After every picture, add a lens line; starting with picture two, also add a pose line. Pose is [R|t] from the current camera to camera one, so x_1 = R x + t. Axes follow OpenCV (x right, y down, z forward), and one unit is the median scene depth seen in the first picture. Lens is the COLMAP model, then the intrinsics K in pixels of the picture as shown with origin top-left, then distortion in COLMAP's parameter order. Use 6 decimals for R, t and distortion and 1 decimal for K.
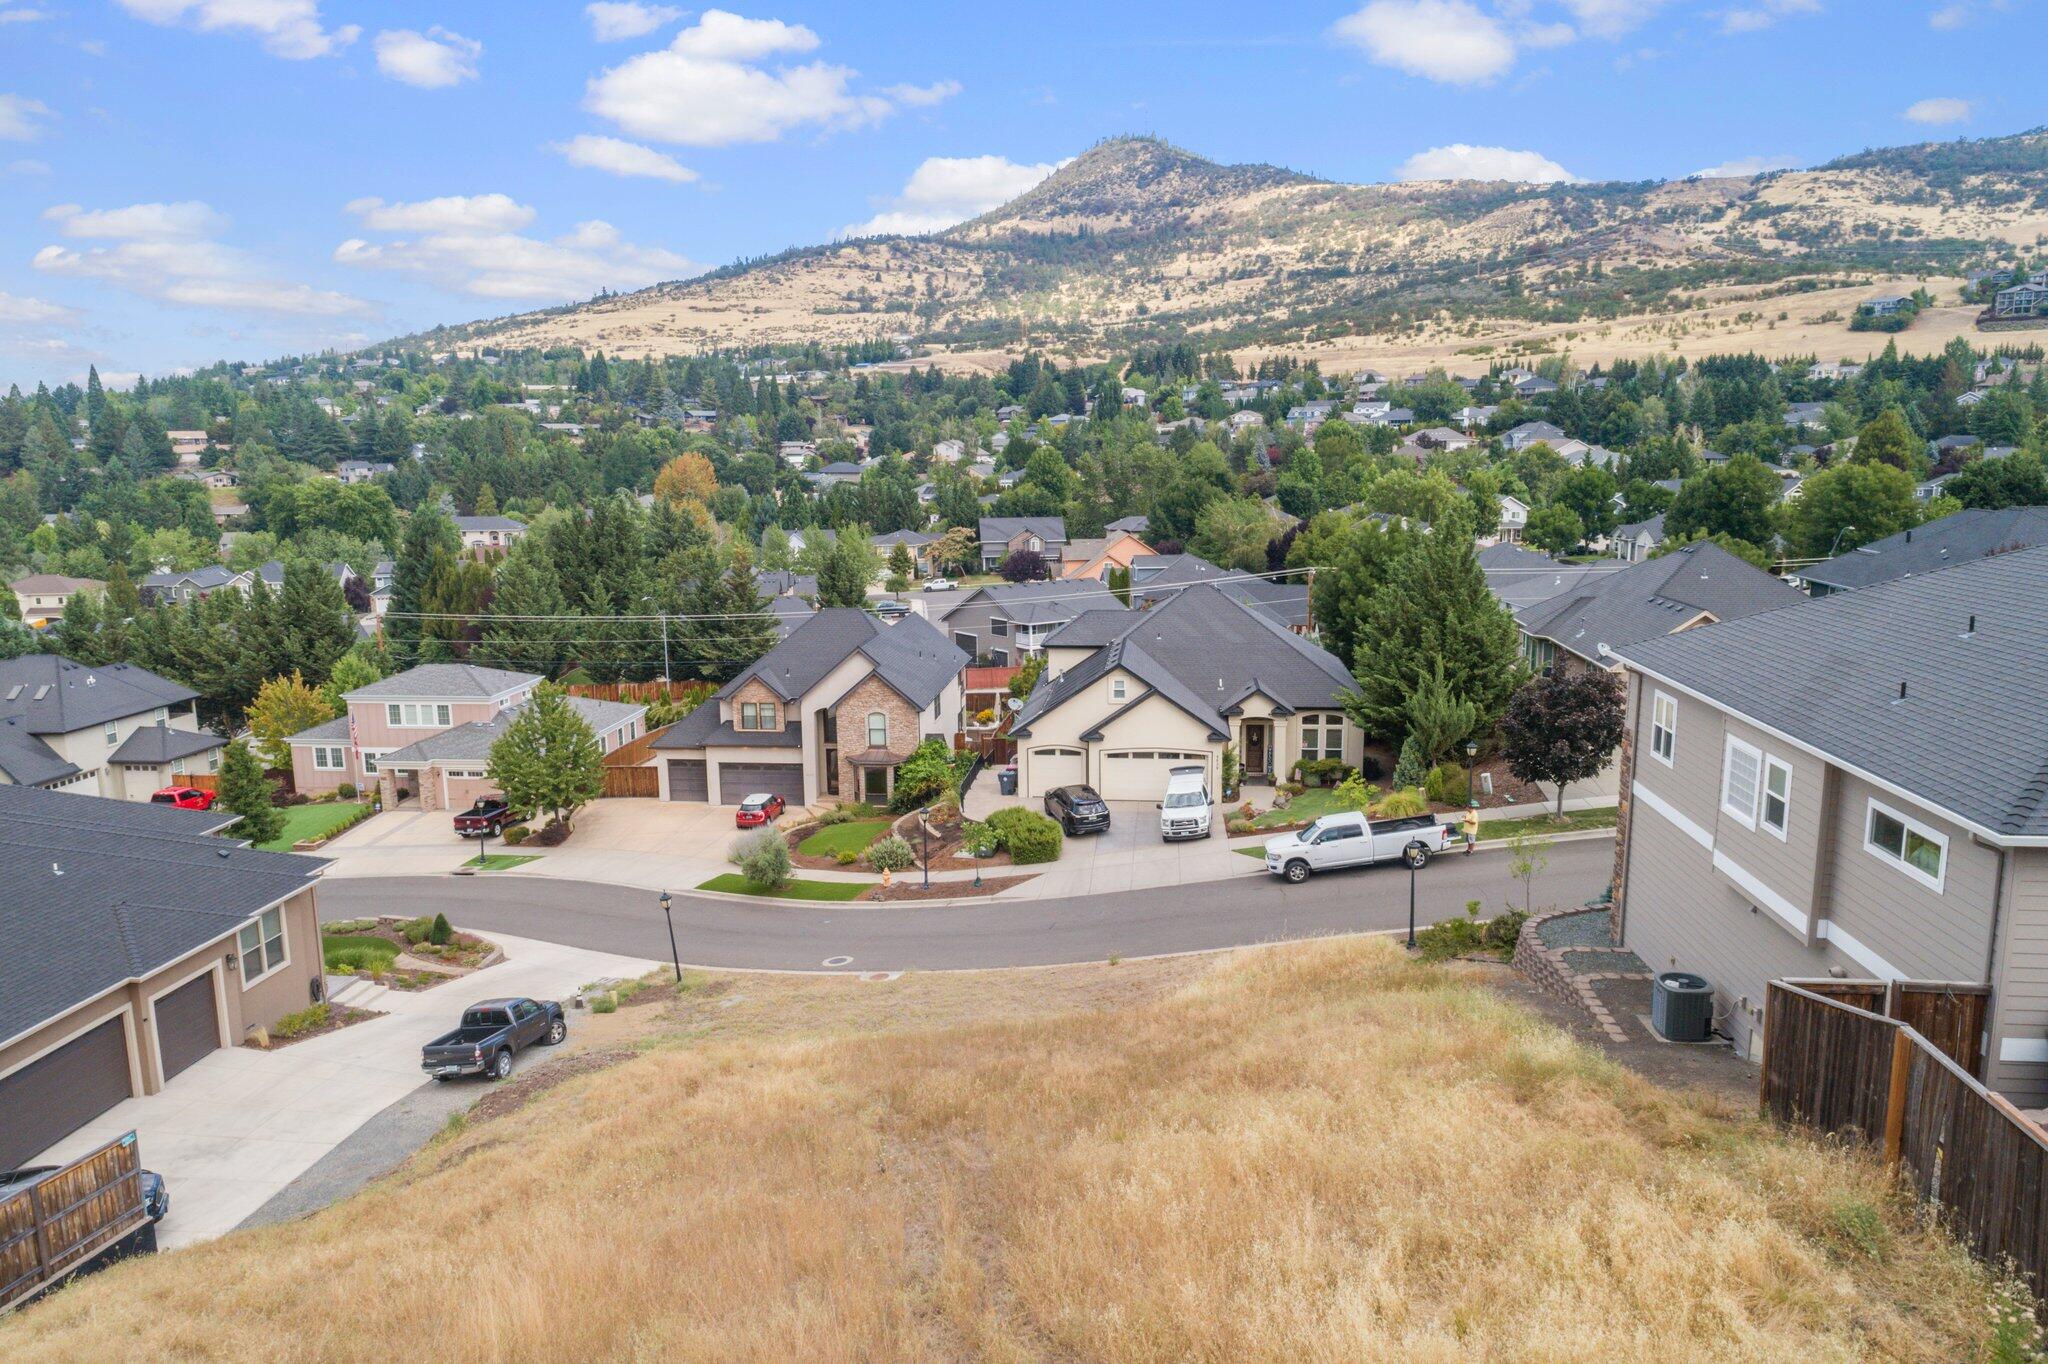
lens RADIAL K [[1381.7, 0, 1024.0], [0, 1381.7, 682.0], [0, 0, 1]] dist [-0.000928, 0.004156]
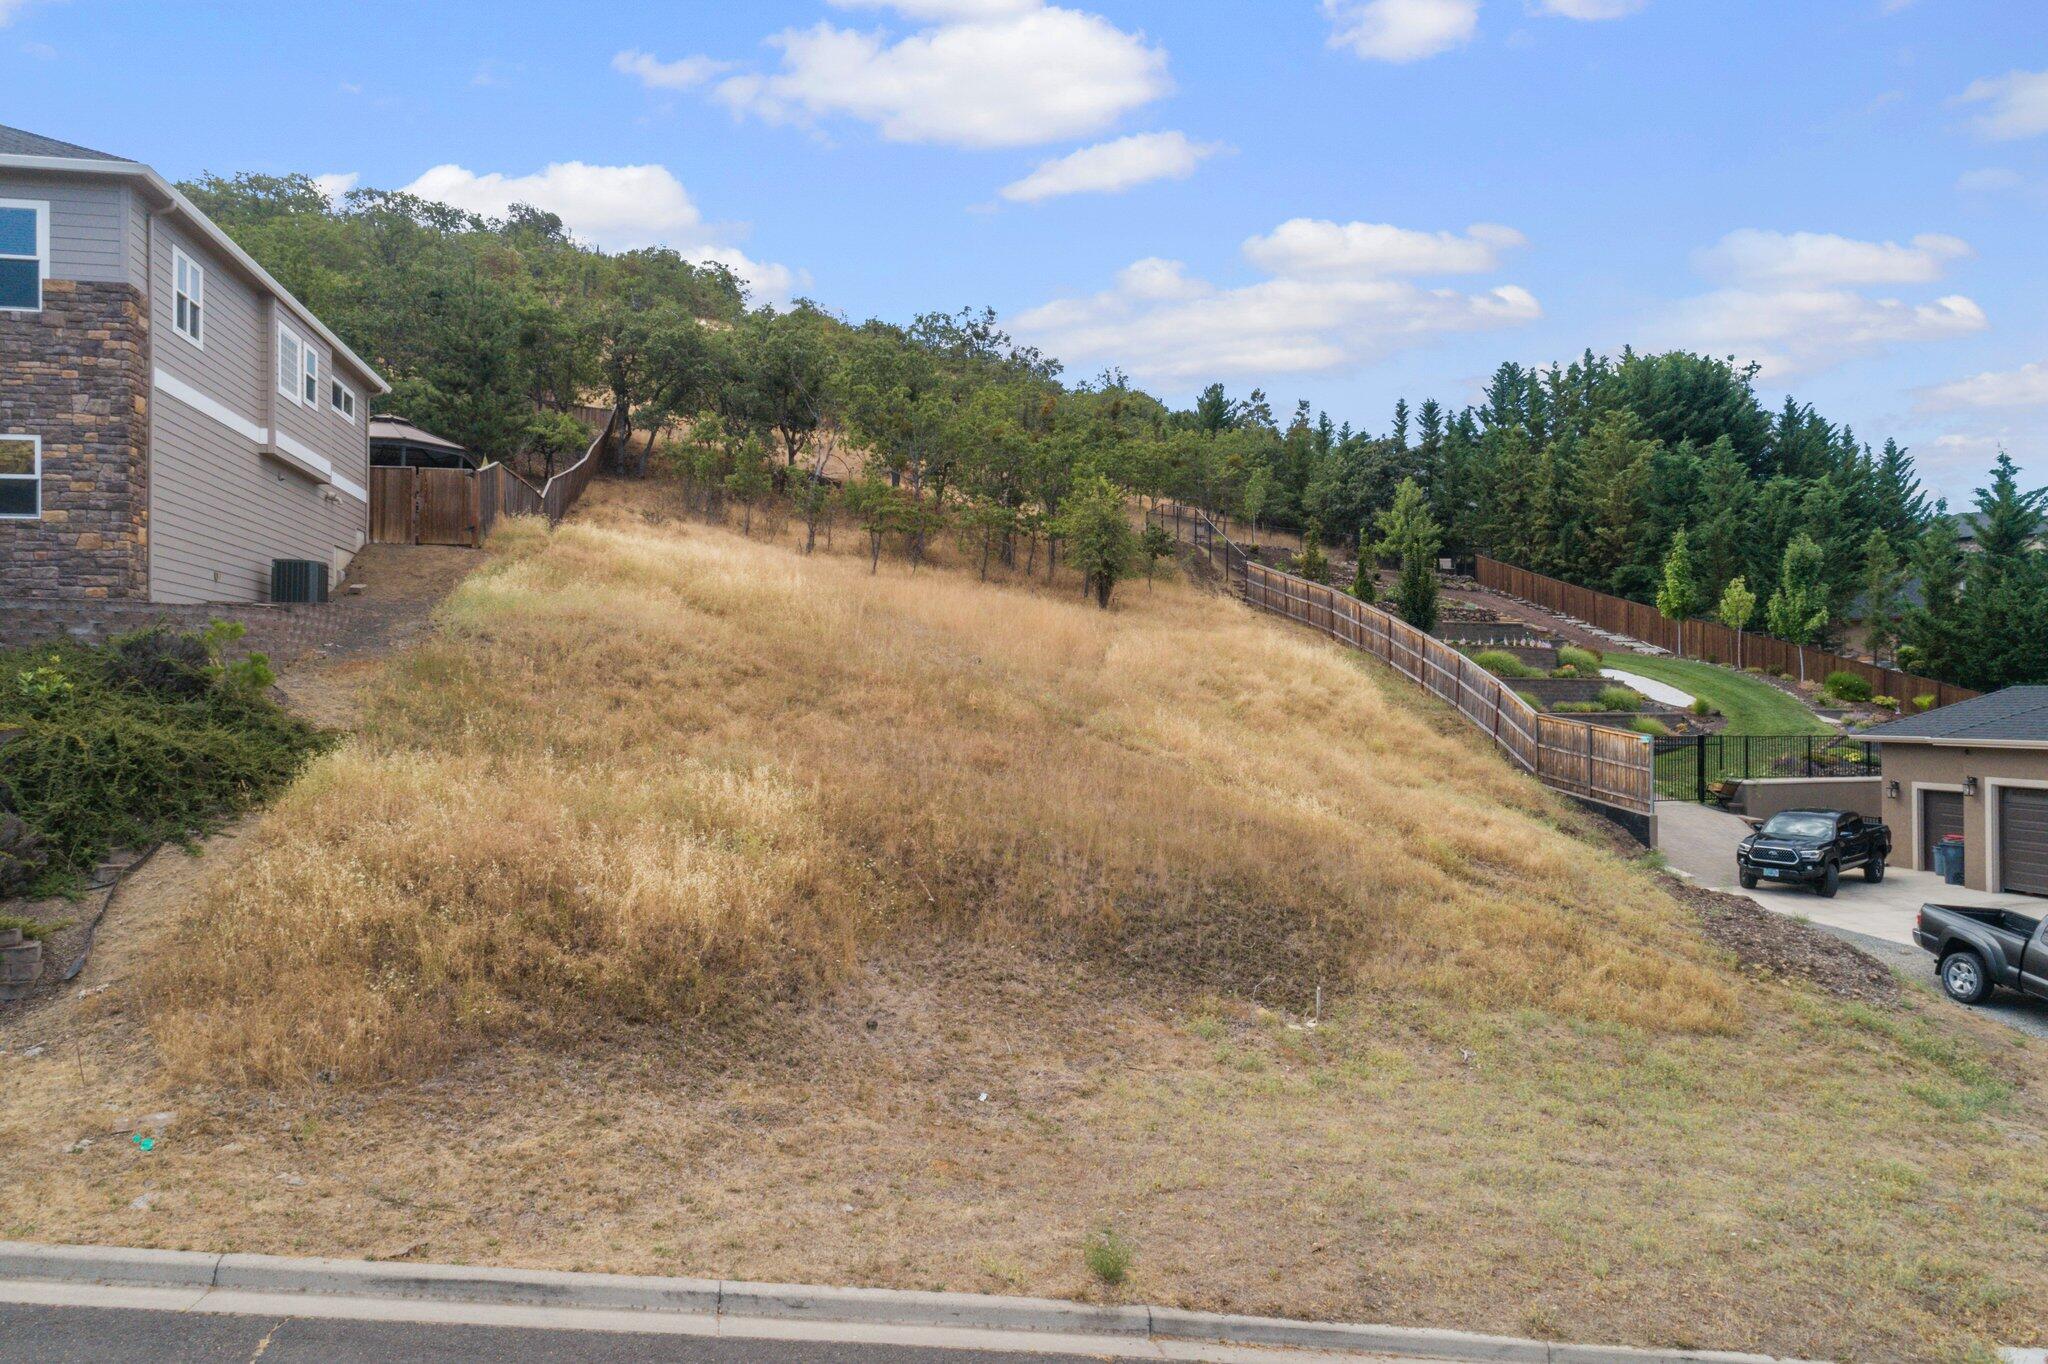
lens RADIAL K [[1381.7, 0, 1024.0], [0, 1381.7, 682.0], [0, 0, 1]] dist [-0.000928, 0.004156]
pose [[-0.954295, 0.005485, -0.298816, 0.237109], [-0.041593, 0.987665, 0.150960, 0.111856], [0.295958, 0.156489, -0.942295, 1.922750]]
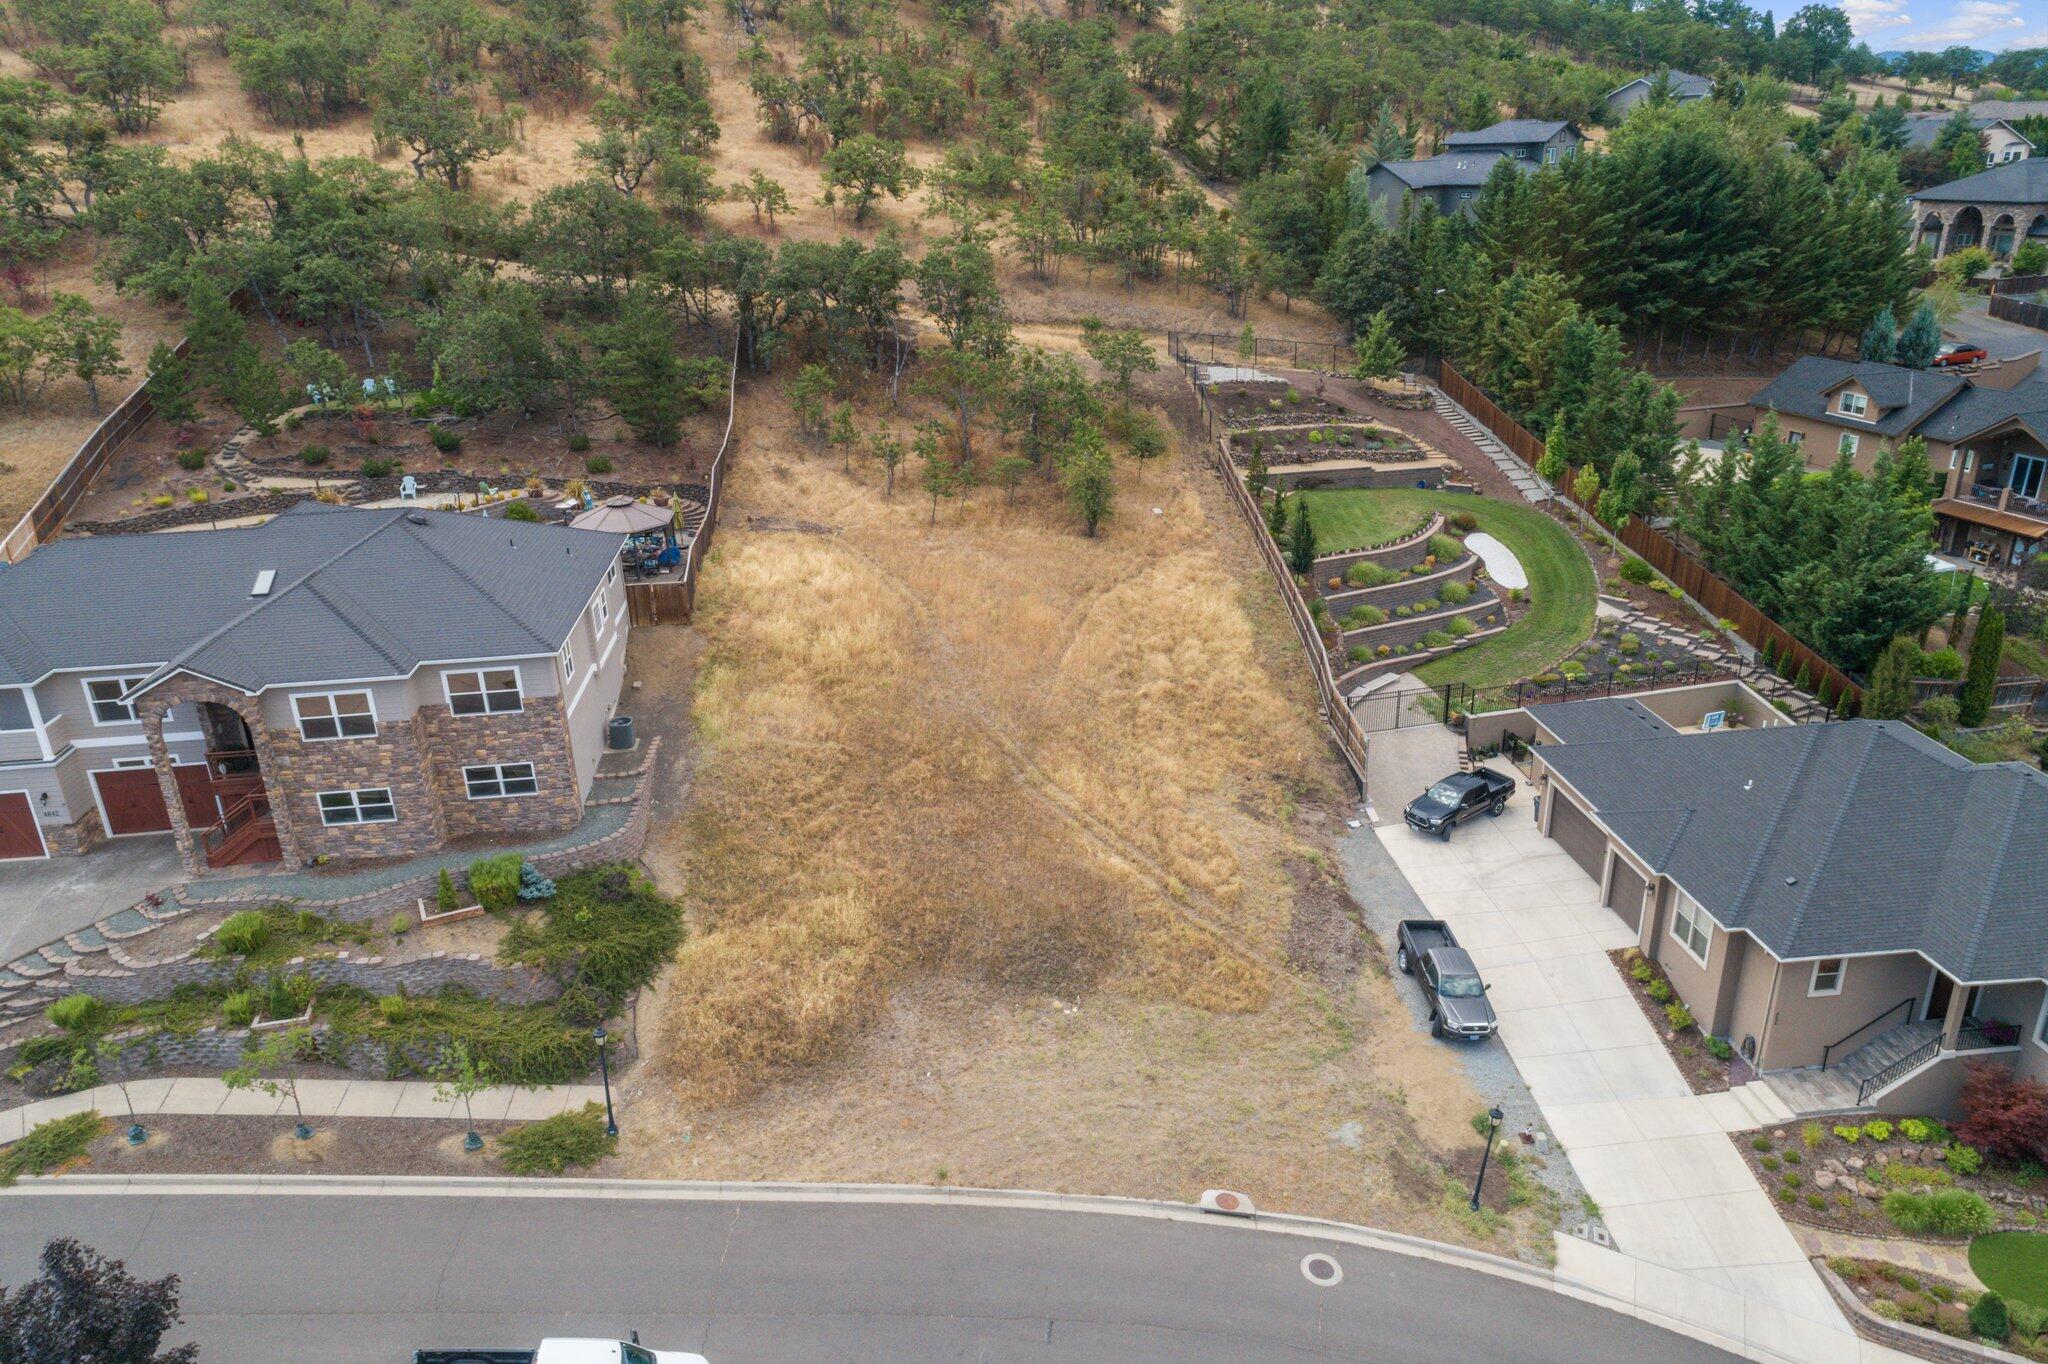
lens RADIAL K [[1381.7, 0, 1024.0], [0, 1381.7, 682.0], [0, 0, 1]] dist [-0.000928, 0.004156]
pose [[-0.978688, 0.109563, -0.173683, 0.210179], [0.003239, 0.853908, 0.520414, -0.817922], [0.205327, 0.508761, -0.836064, 2.526043]]
